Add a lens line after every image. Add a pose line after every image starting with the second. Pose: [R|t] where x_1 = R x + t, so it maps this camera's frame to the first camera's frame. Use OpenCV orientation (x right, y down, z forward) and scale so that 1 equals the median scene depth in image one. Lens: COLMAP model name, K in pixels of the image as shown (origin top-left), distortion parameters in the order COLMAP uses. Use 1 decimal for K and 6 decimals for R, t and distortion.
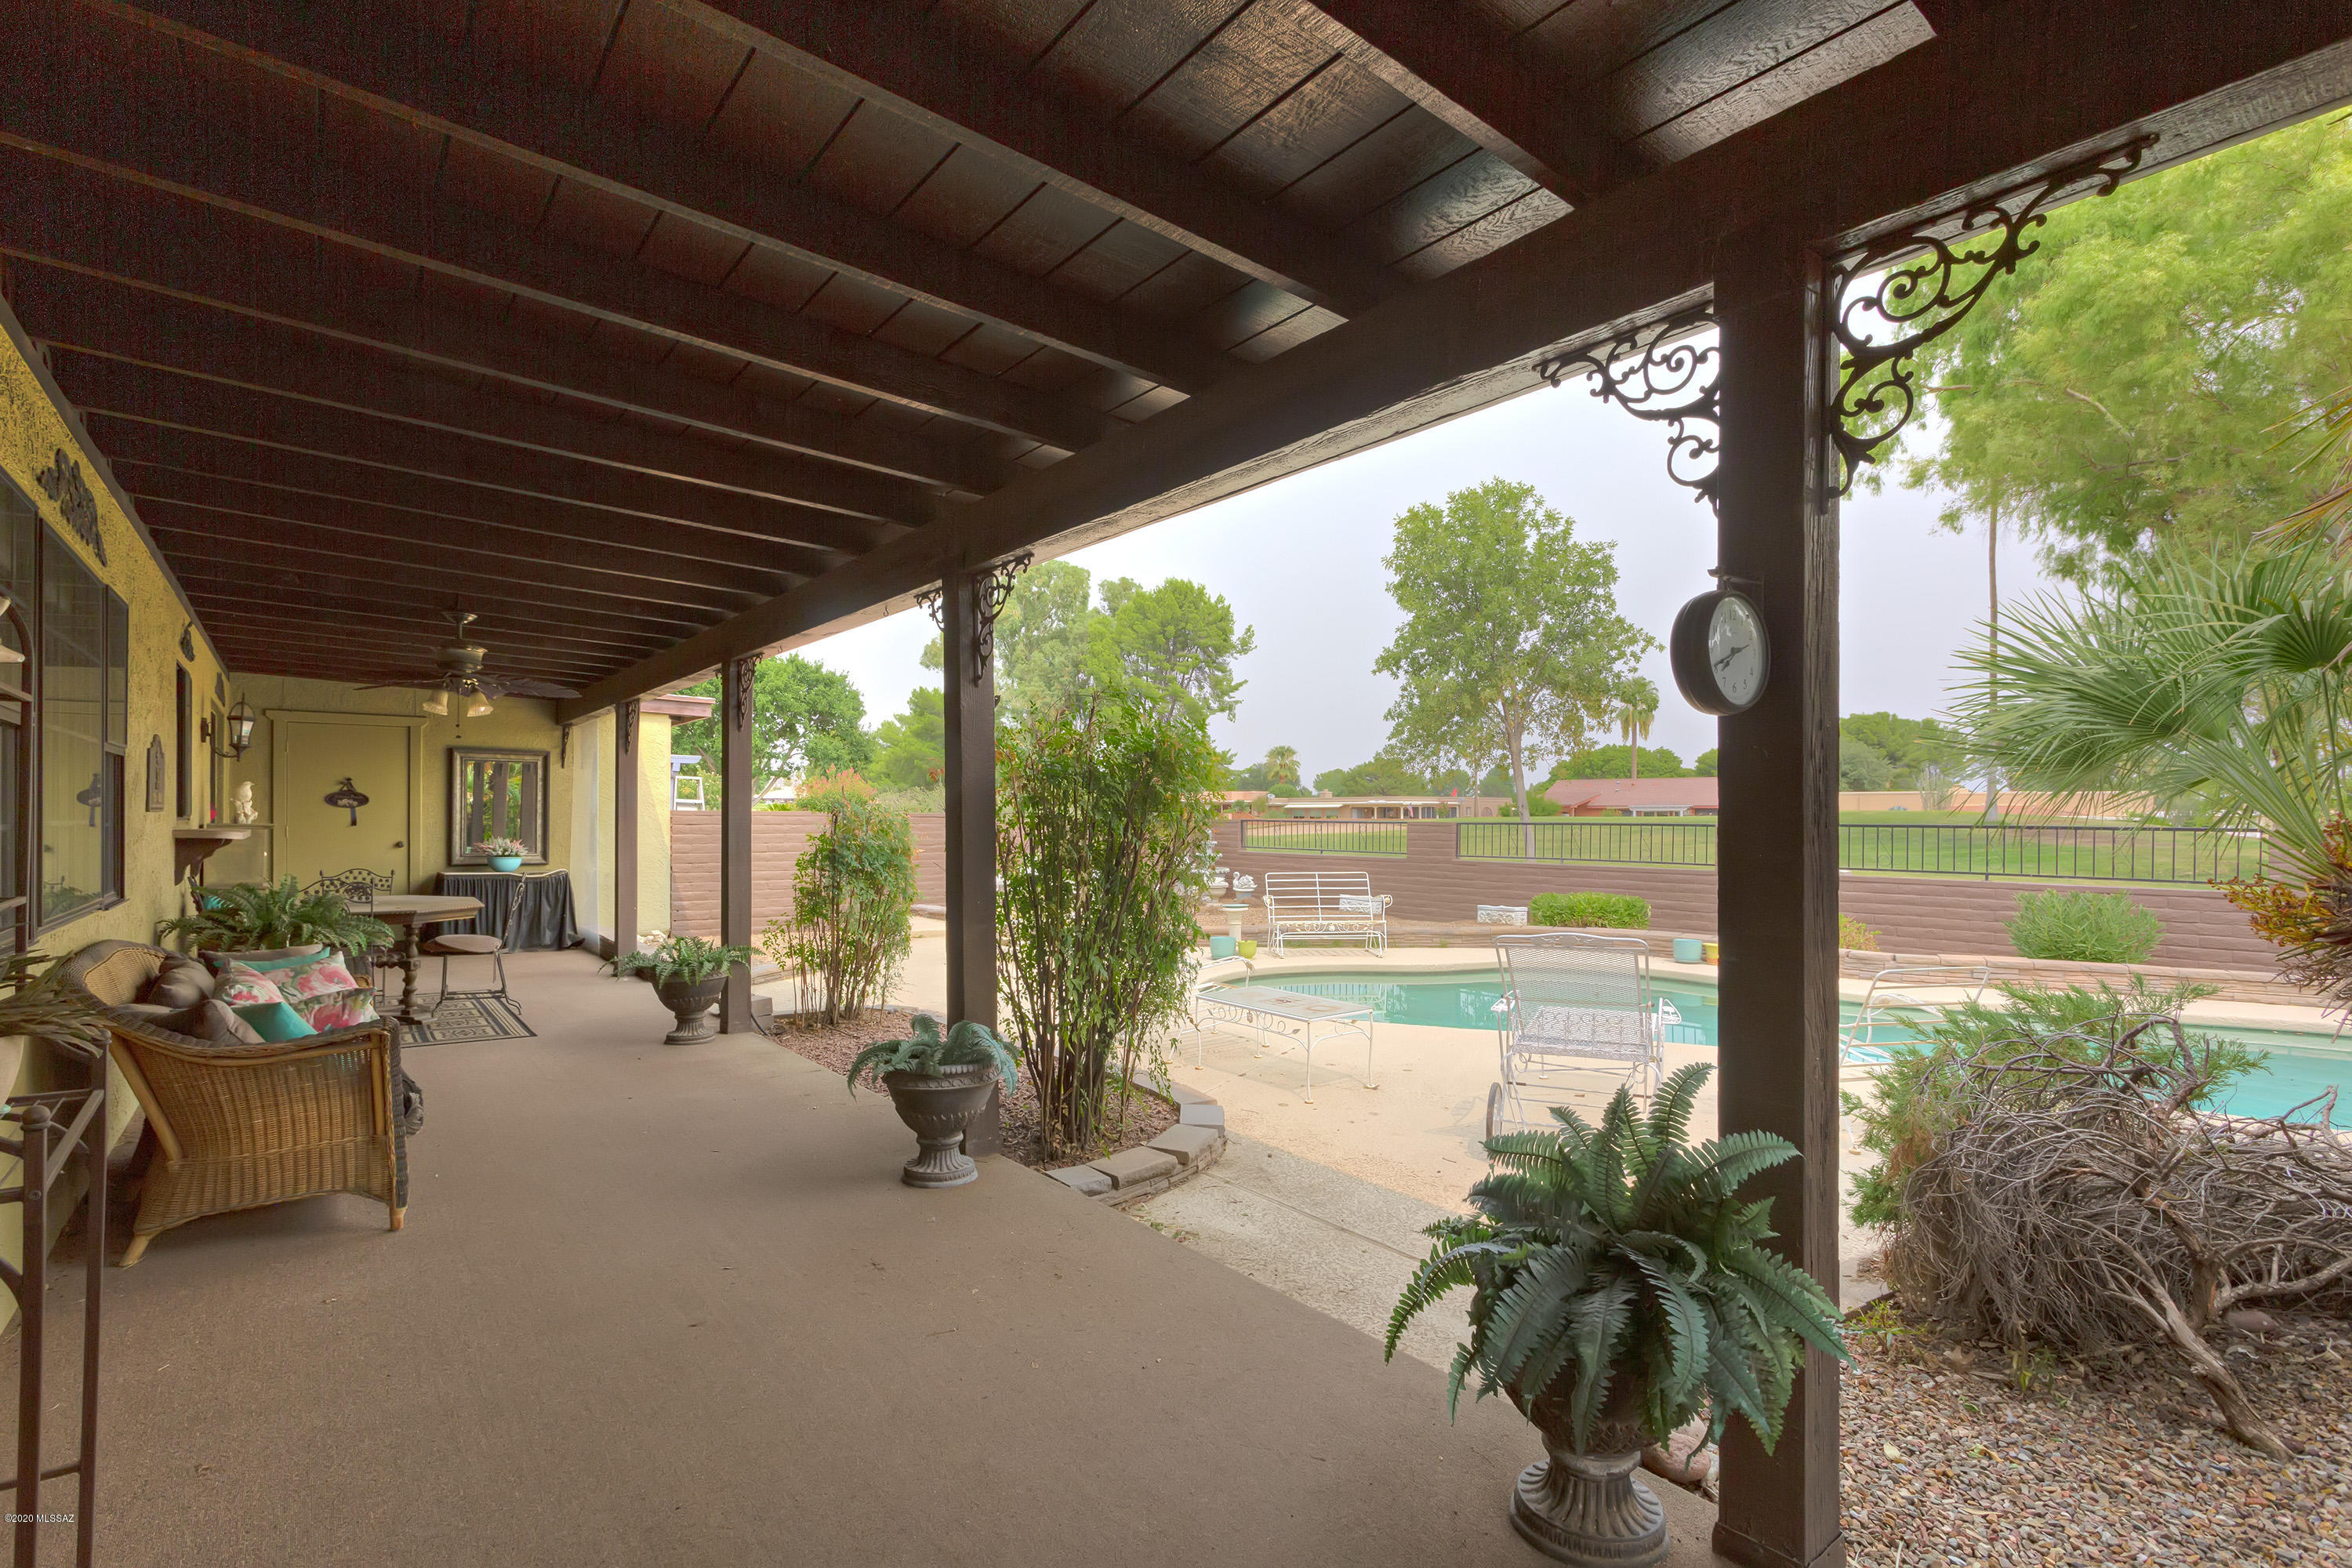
lens RADIAL K [[1160.8, 0, 1172.0], [0, 1160.8, 810.6], [0, 0, 1]] dist [0.004314, 0.001389]
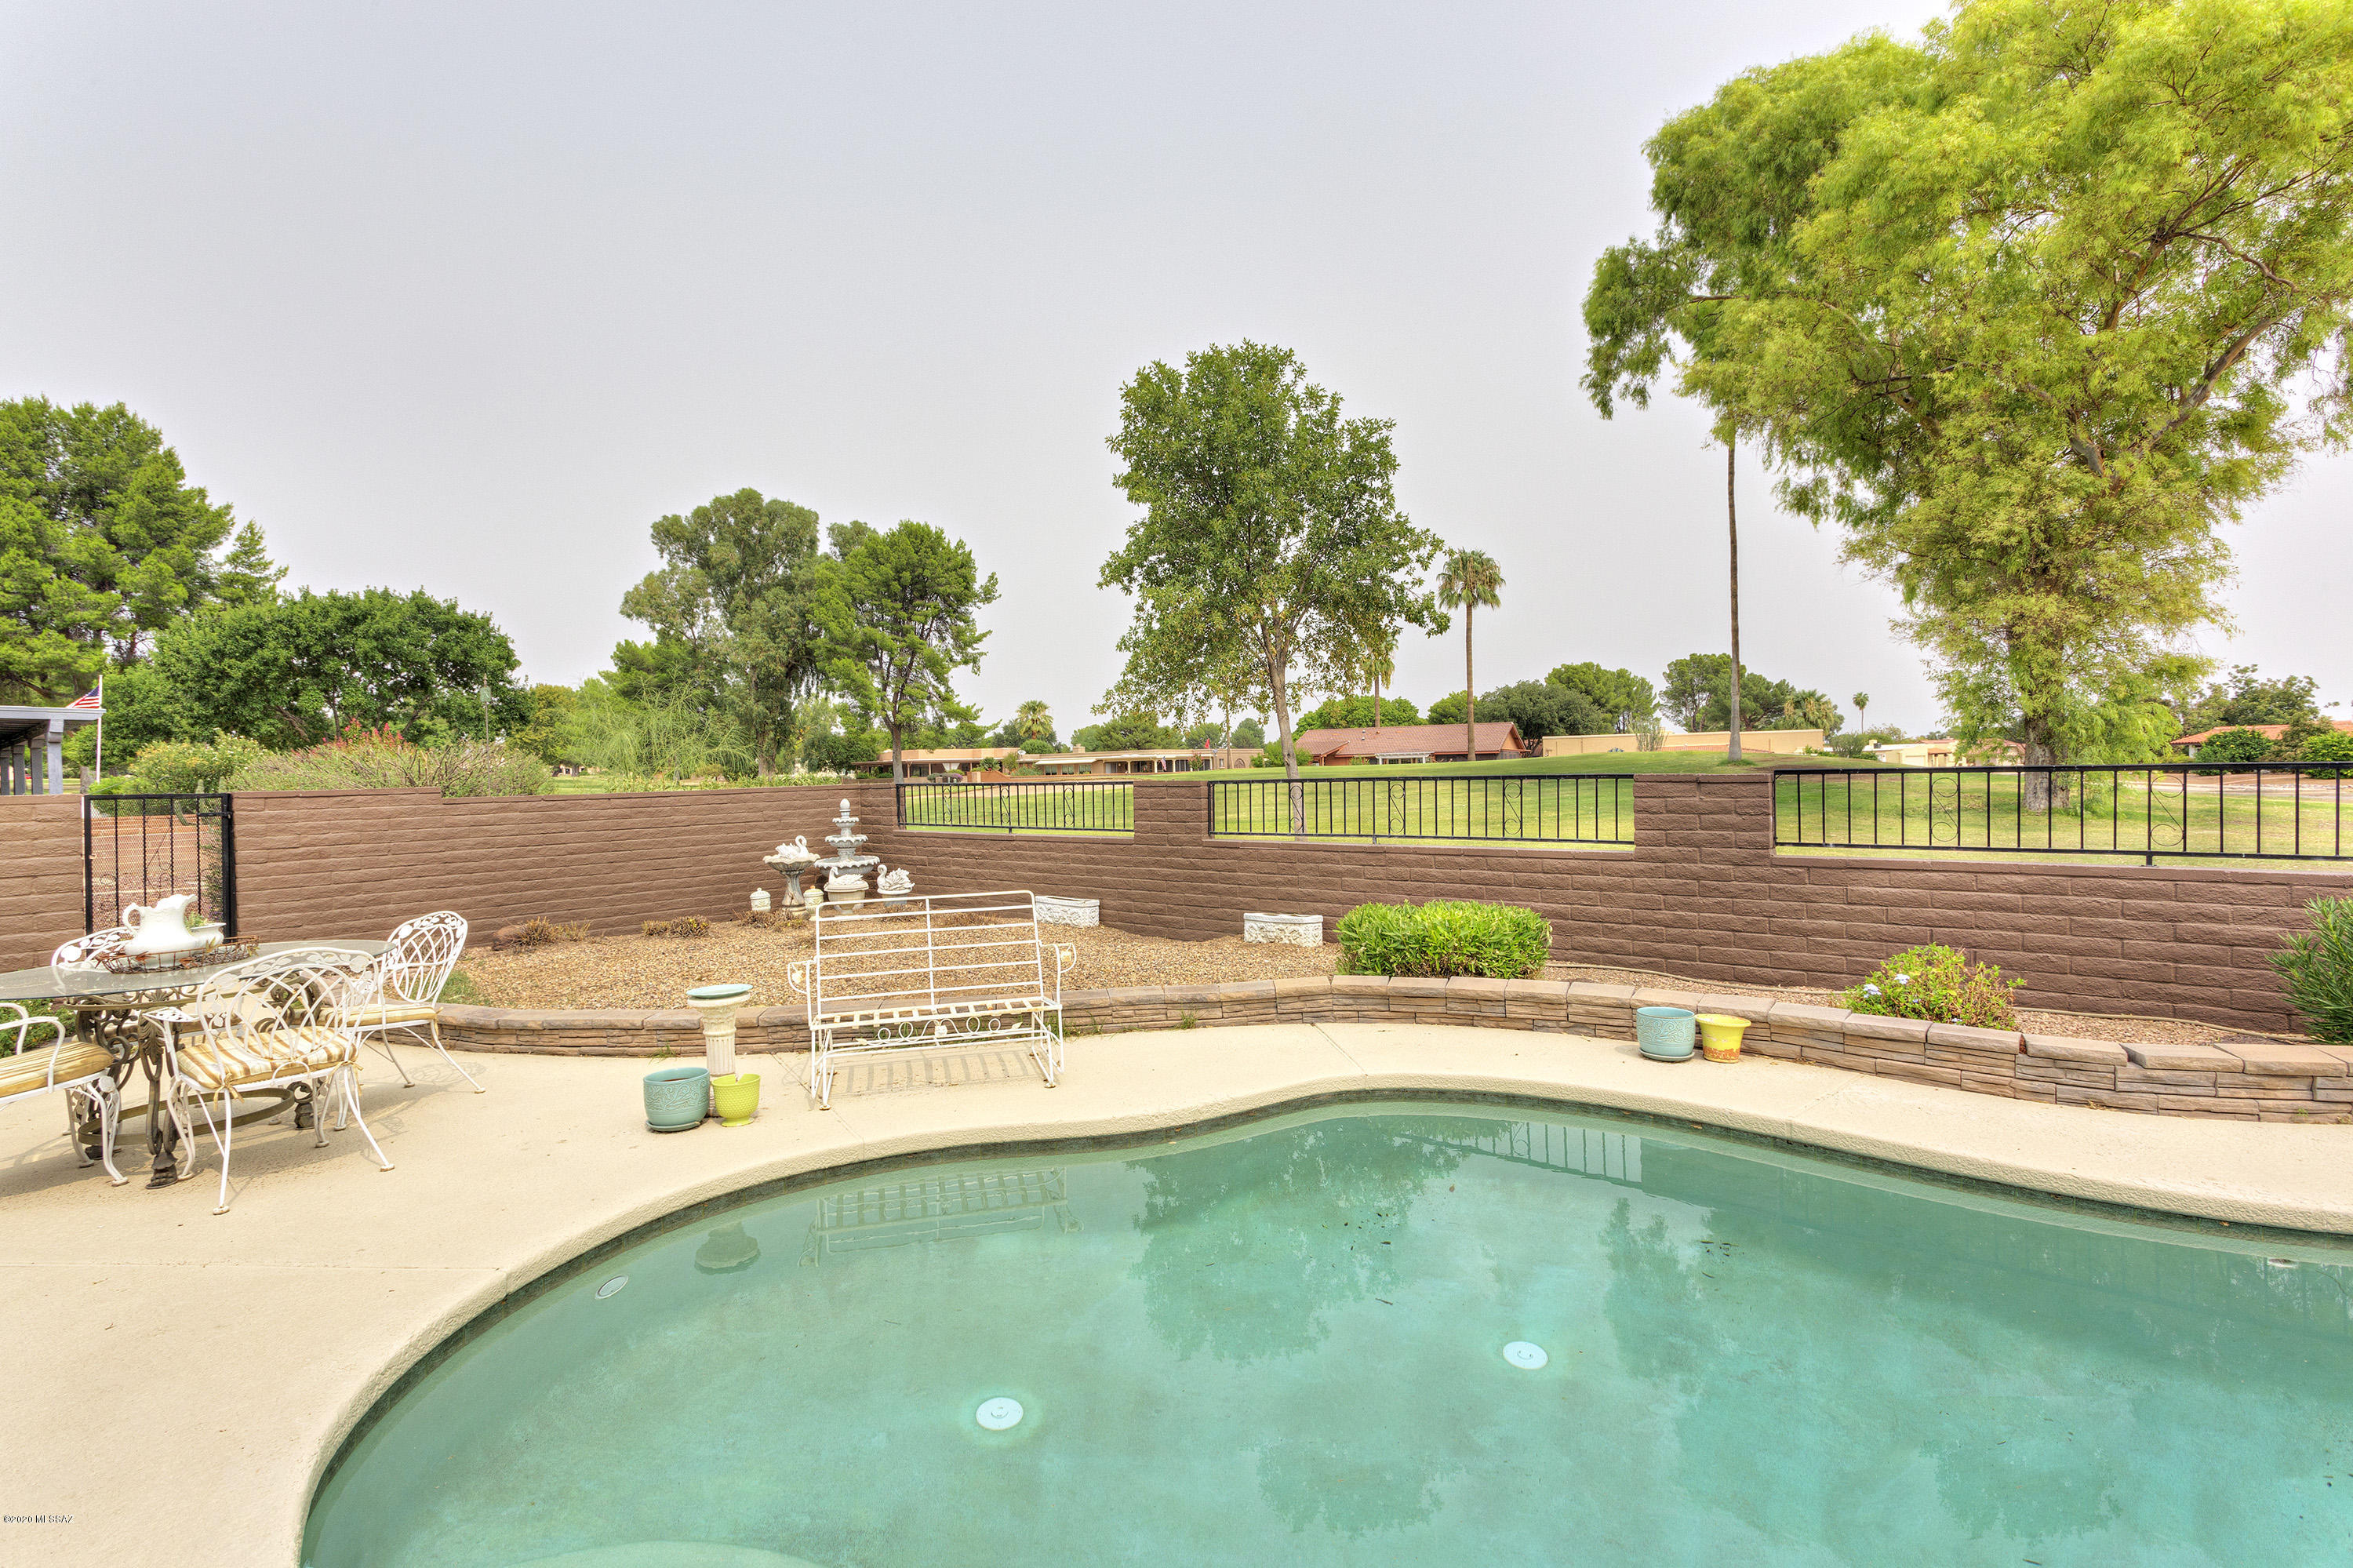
lens RADIAL K [[1127.7, 0, 1169.7], [0, 1127.7, 764.9], [0, 0, 1]] dist [0.003375, 0.000785]
pose [[0.978845, -0.025370, 0.203022, 0.018495], [0.025723, 0.999669, 0.000901, 0.000067], [-0.202977, 0.004340, 0.979174, 0.074349]]
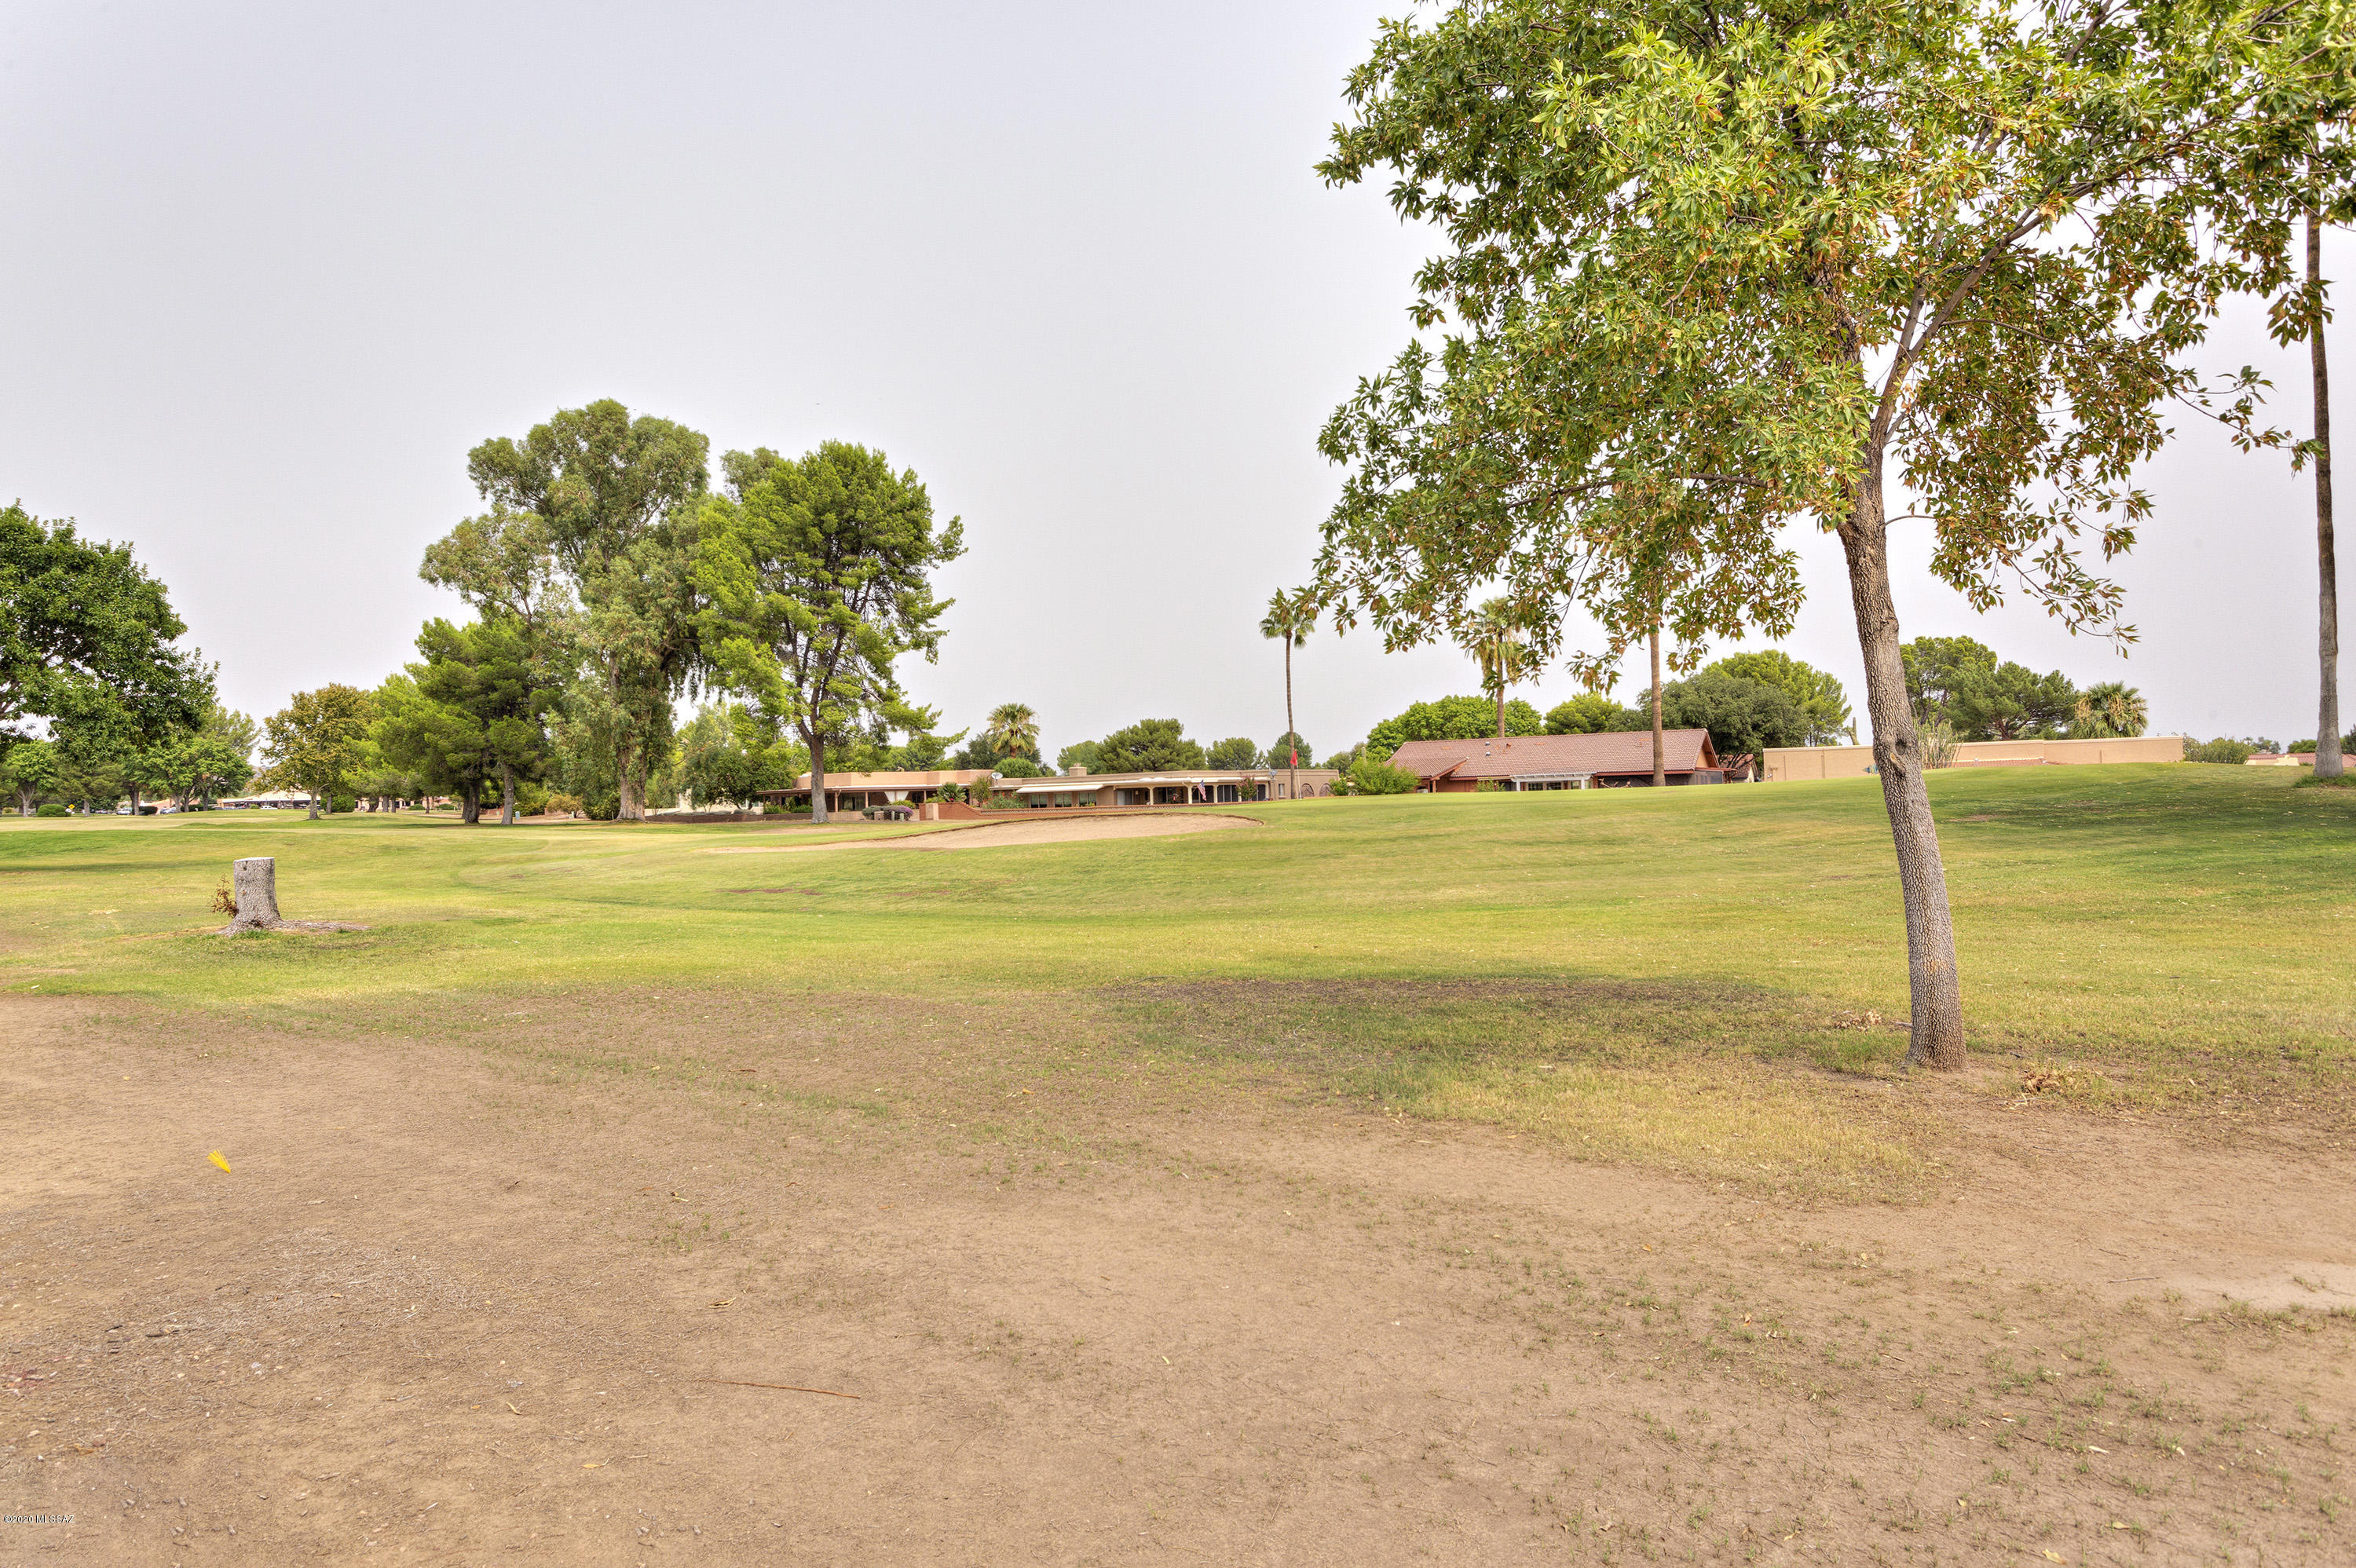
lens RADIAL K [[1410.1, 0, 1169.1], [0, 1410.1, 754.0], [0, 0, 1]] dist [-0.005739, -0.000778]
pose [[0.979623, -0.023438, 0.199475, 0.024107], [0.029560, 0.999177, -0.027768, 0.000682], [-0.198660, 0.033099, 0.979509, 0.209910]]
